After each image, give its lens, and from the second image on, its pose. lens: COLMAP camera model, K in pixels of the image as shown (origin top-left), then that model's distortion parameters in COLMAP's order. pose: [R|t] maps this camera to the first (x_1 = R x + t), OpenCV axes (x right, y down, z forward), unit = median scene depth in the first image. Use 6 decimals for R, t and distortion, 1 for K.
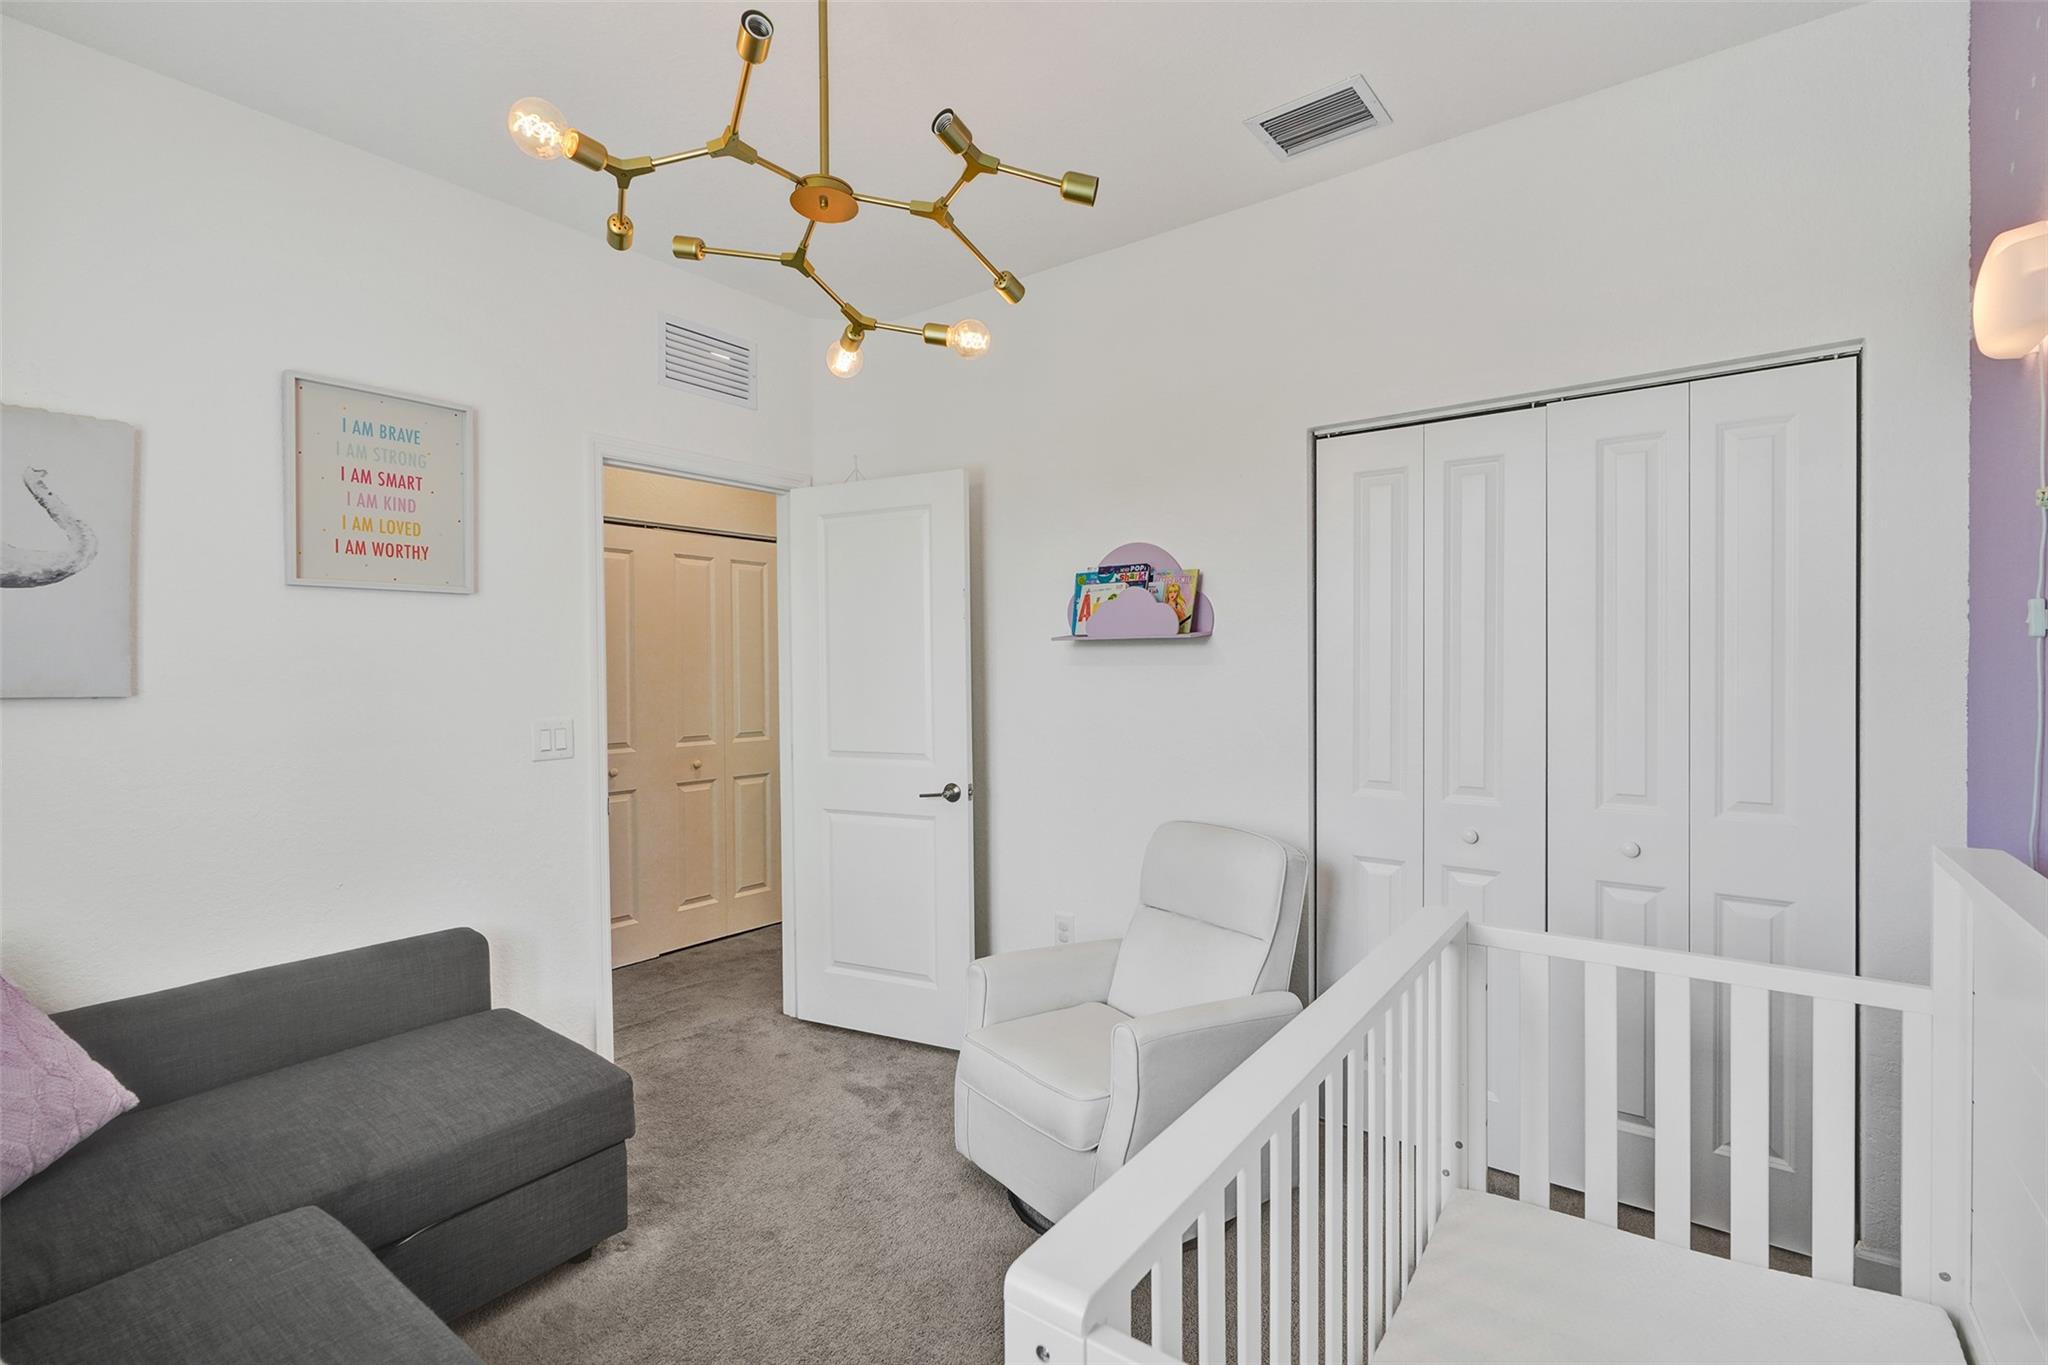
lens RADIAL K [[936.0, 0, 1029.3], [0, 936.0, 673.6], [0, 0, 1]] dist [-0.001982, 0.000196]
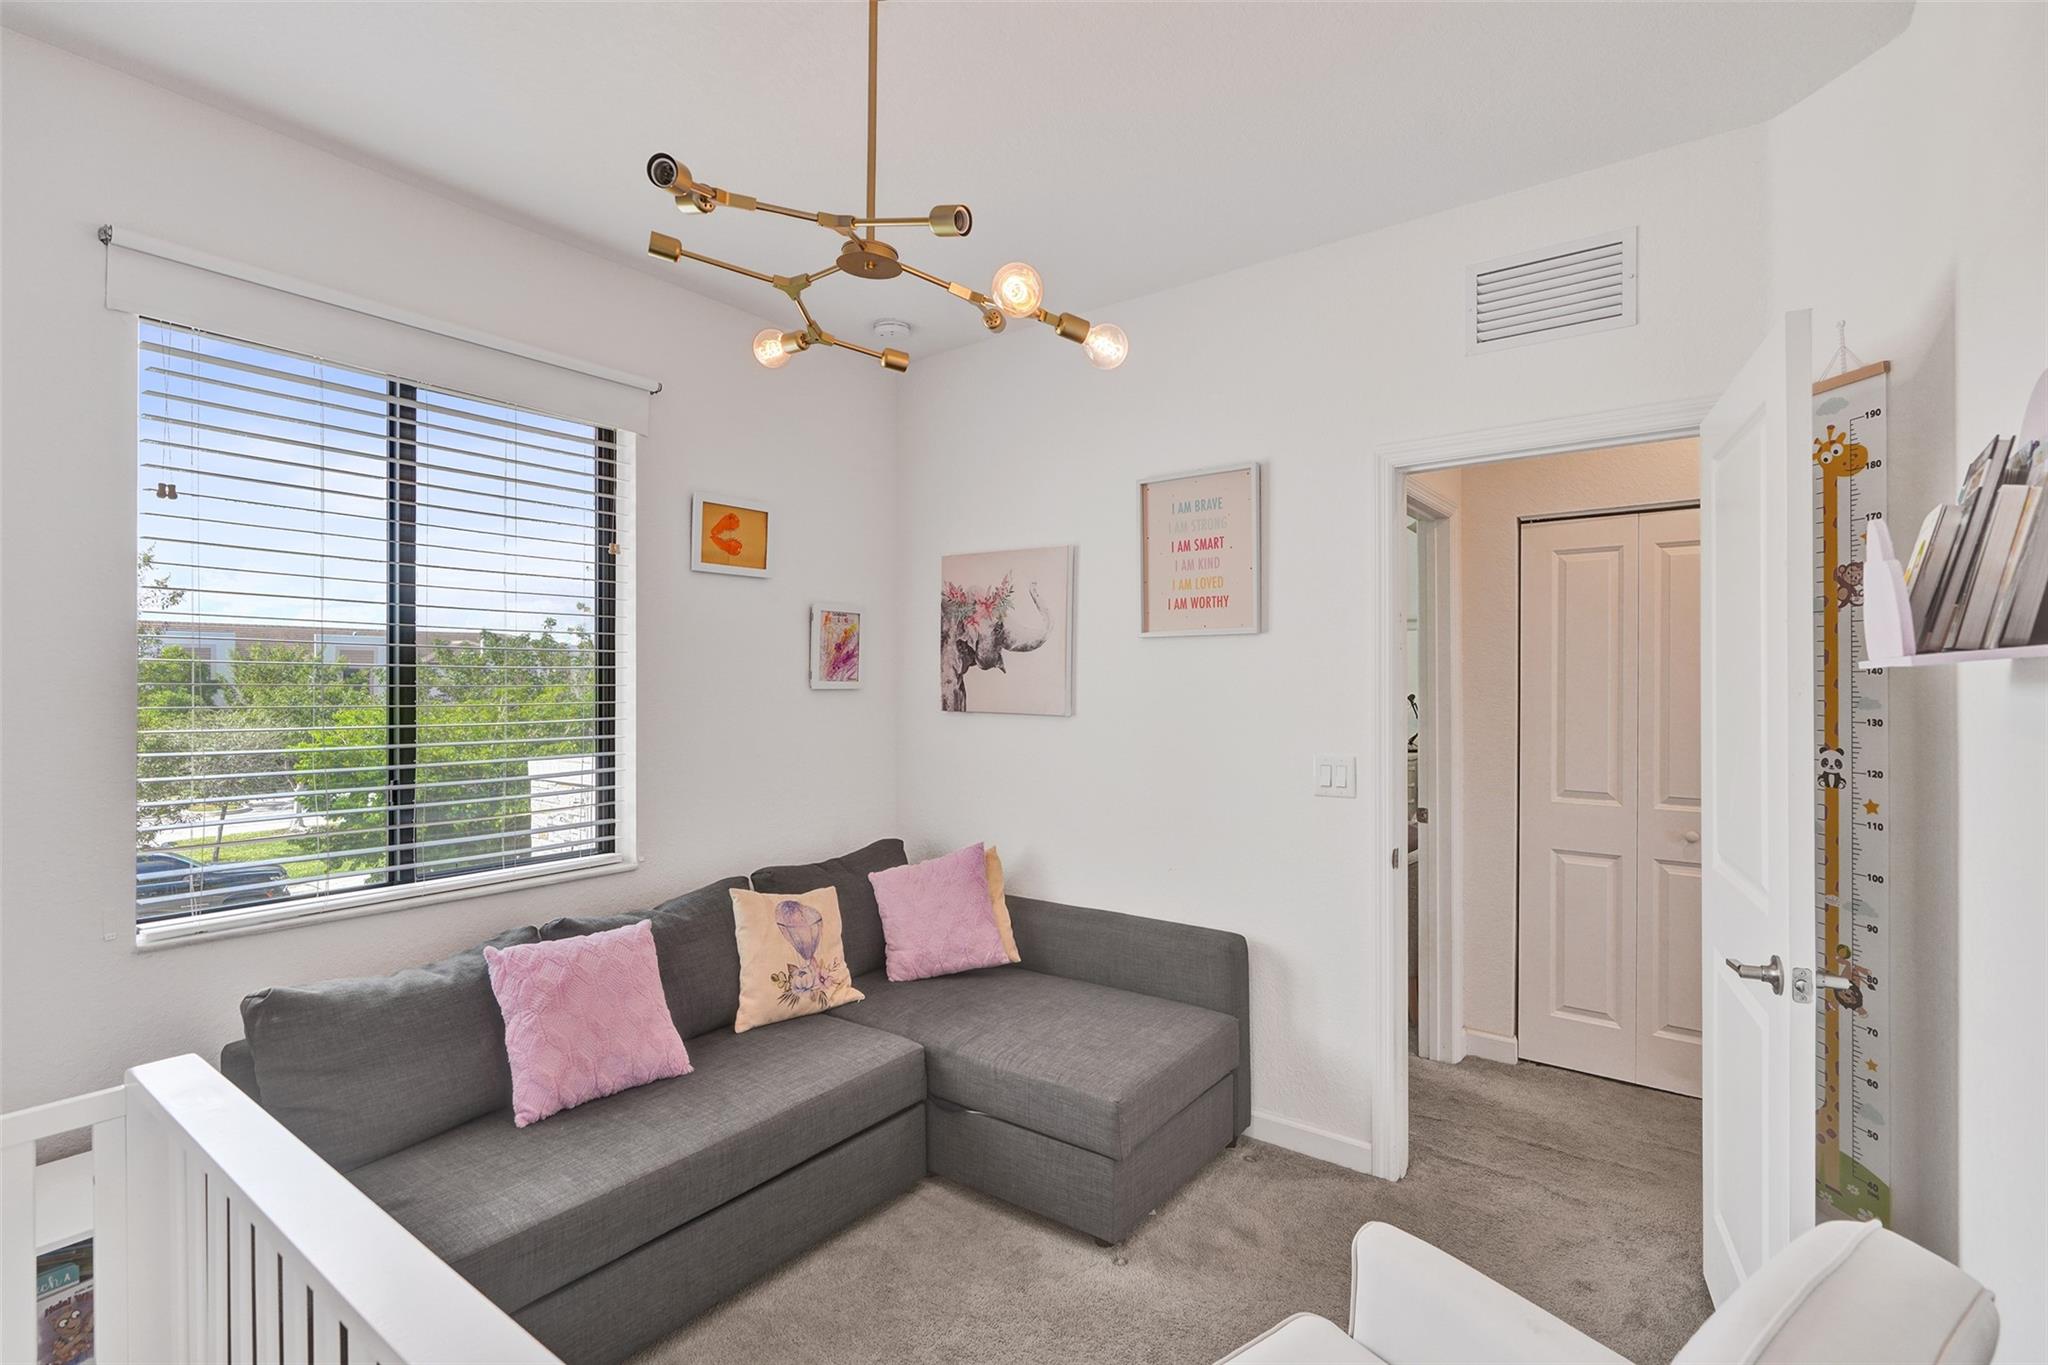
lens RADIAL K [[927.8, 0, 1025.3], [0, 927.8, 680.8], [0, 0, 1]] dist [0.000395, 0.000601]
pose [[-0.005501, 0.006491, -0.999964, 0.525890], [-0.004104, 0.999970, 0.006514, -0.037868], [0.999976, 0.004140, -0.005475, 0.788616]]
